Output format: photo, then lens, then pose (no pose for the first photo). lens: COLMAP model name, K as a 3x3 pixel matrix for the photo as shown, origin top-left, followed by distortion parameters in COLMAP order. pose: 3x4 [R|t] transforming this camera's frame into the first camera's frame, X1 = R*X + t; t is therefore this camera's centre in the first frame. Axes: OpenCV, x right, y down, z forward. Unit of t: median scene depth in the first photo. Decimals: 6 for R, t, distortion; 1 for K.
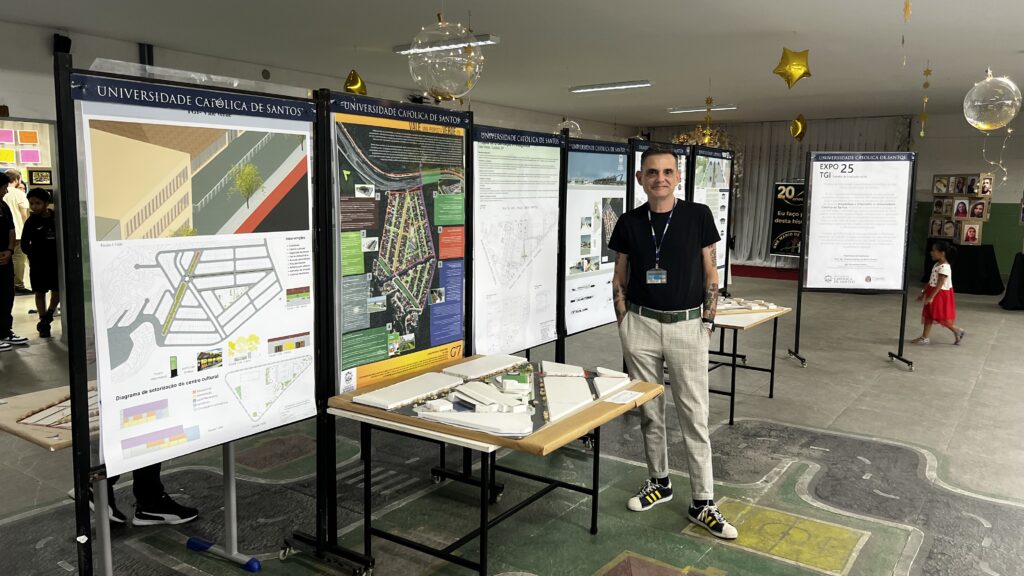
lens RADIAL K [[770.8, 0, 512.0], [0, 770.8, 288.0], [0, 0, 1]] dist [0.092410, -0.122211]
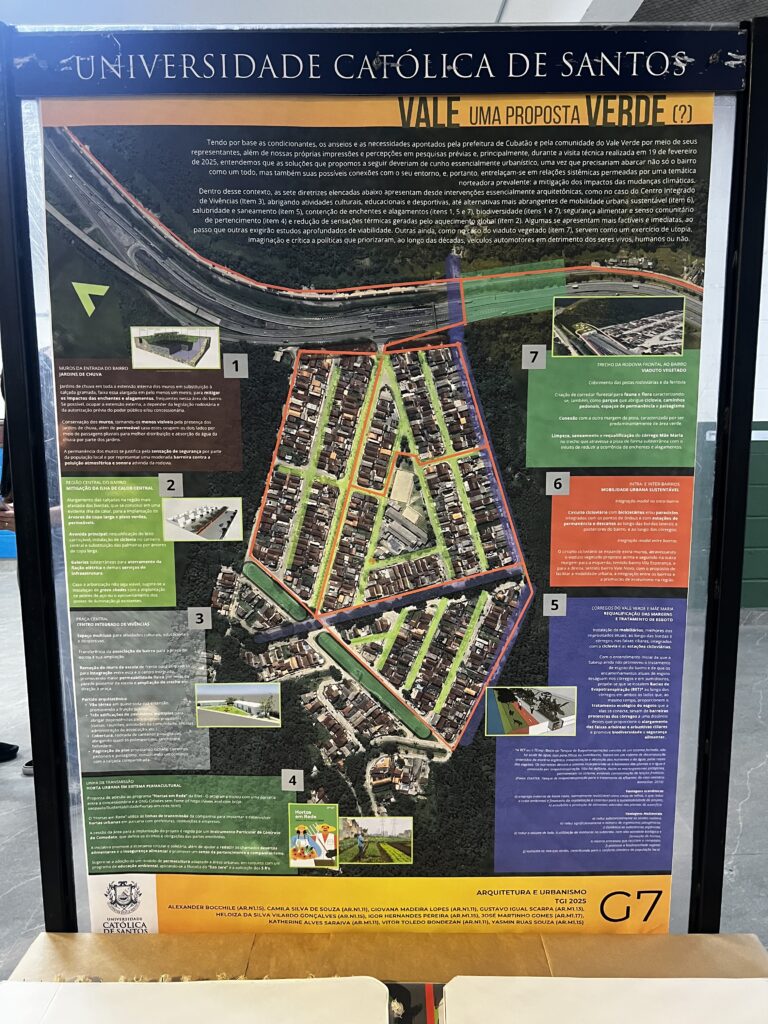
lens RADIAL K [[757.7, 0, 372.1], [0, 757.7, 513.5], [0, 0, 1]] dist [0.066908, -0.094495]
pose [[0.552412, 0.099678, -0.827590, 0.105389], [-0.095894, 0.993832, 0.055692, -0.077838], [0.828037, 0.048596, 0.558564, 0.832159]]
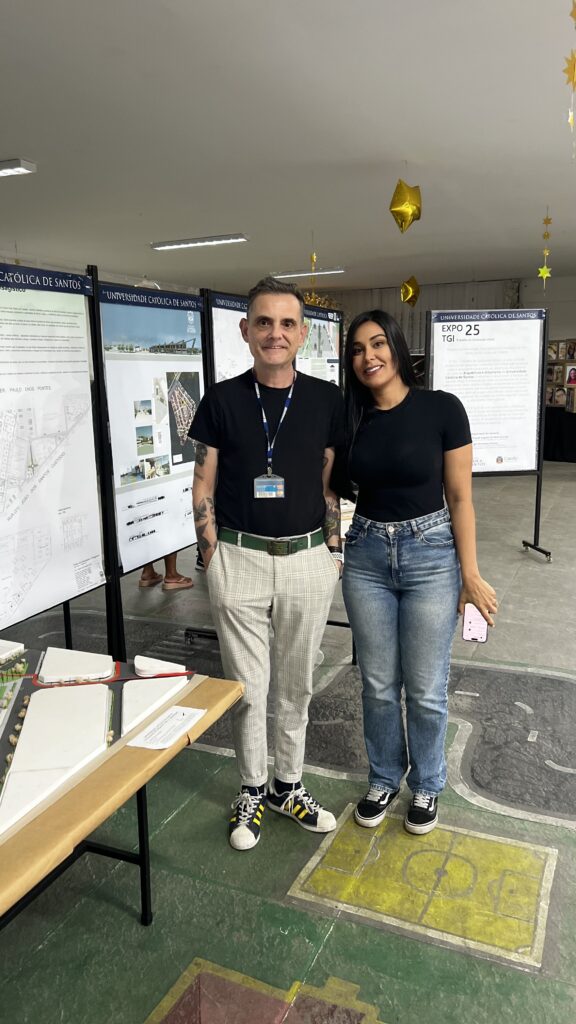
lens RADIAL K [[770.8, 0, 288.0], [0, 770.8, 512.0], [0, 0, 1]] dist [0.092410, -0.122211]
pose [[0.979661, -0.066053, 0.189478, 0.122839], [0.055387, 0.996597, 0.061054, -0.038855], [-0.192866, -0.049318, 0.979985, 0.408437]]
